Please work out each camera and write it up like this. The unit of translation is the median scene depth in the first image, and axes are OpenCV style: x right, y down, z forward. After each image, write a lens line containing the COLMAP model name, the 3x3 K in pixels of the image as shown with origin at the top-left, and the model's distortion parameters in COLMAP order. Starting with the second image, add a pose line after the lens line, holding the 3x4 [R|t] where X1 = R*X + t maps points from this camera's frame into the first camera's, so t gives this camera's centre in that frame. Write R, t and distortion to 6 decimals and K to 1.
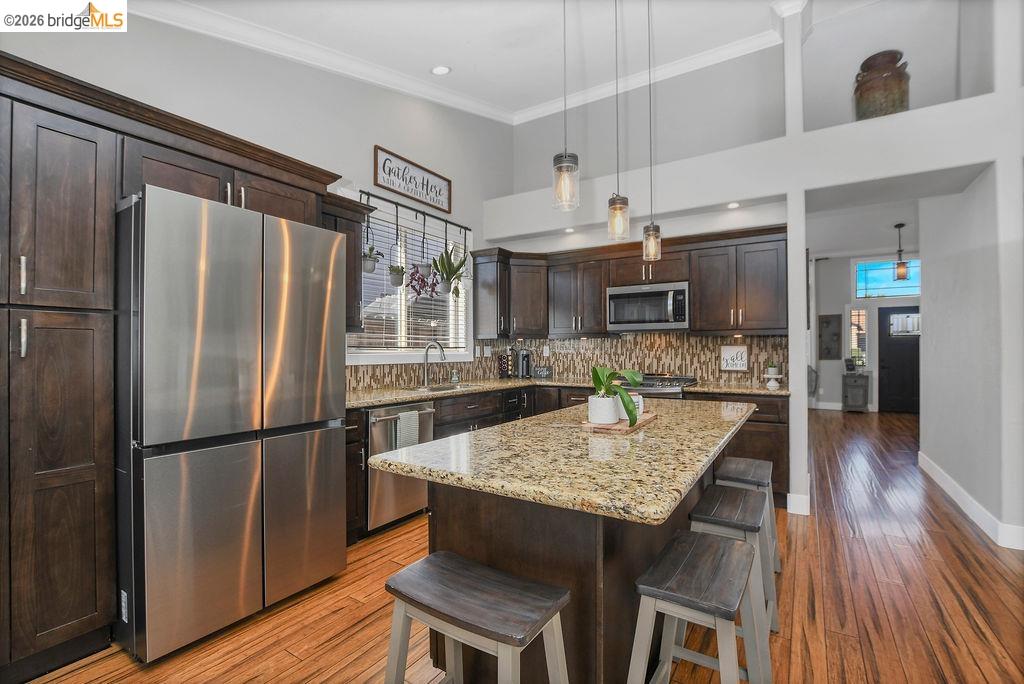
lens RADIAL K [[468.6, 0, 512.0], [0, 468.6, 342.0], [0, 0, 1]] dist [-0.000660, -0.000044]
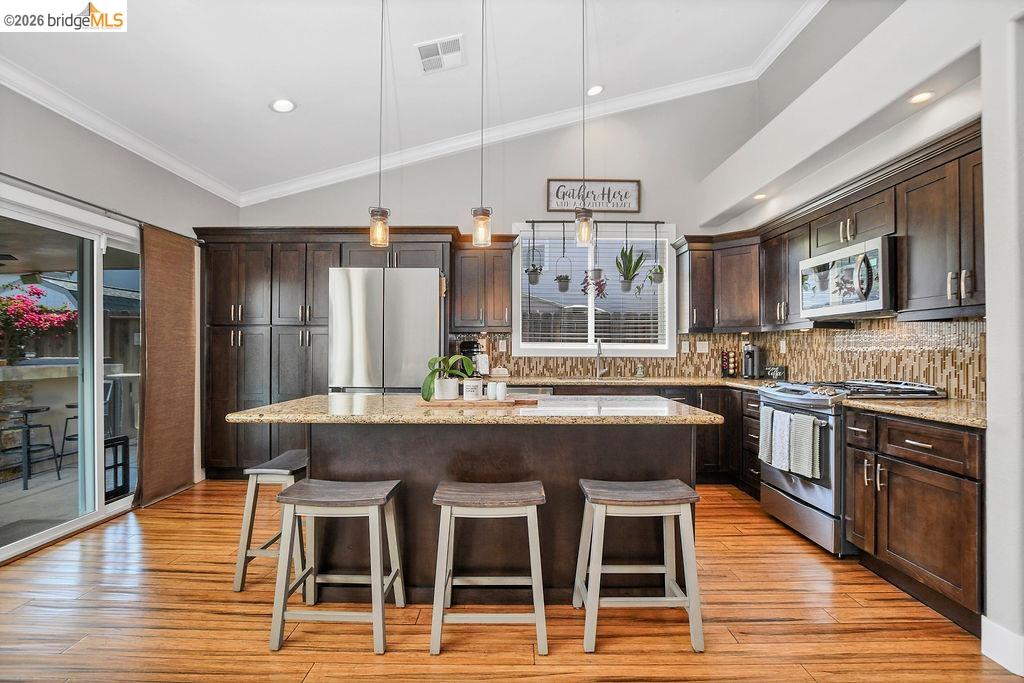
lens RADIAL K [[464.4, 0, 512.0], [0, 464.4, 341.5], [0, 0, 1]] dist [-0.000537, 0.000254]
pose [[0.544440, -0.009775, -0.838743, 0.589923], [0.010581, 0.999933, -0.004786, 0.011049], [0.838733, -0.006269, 0.544507, 0.219449]]
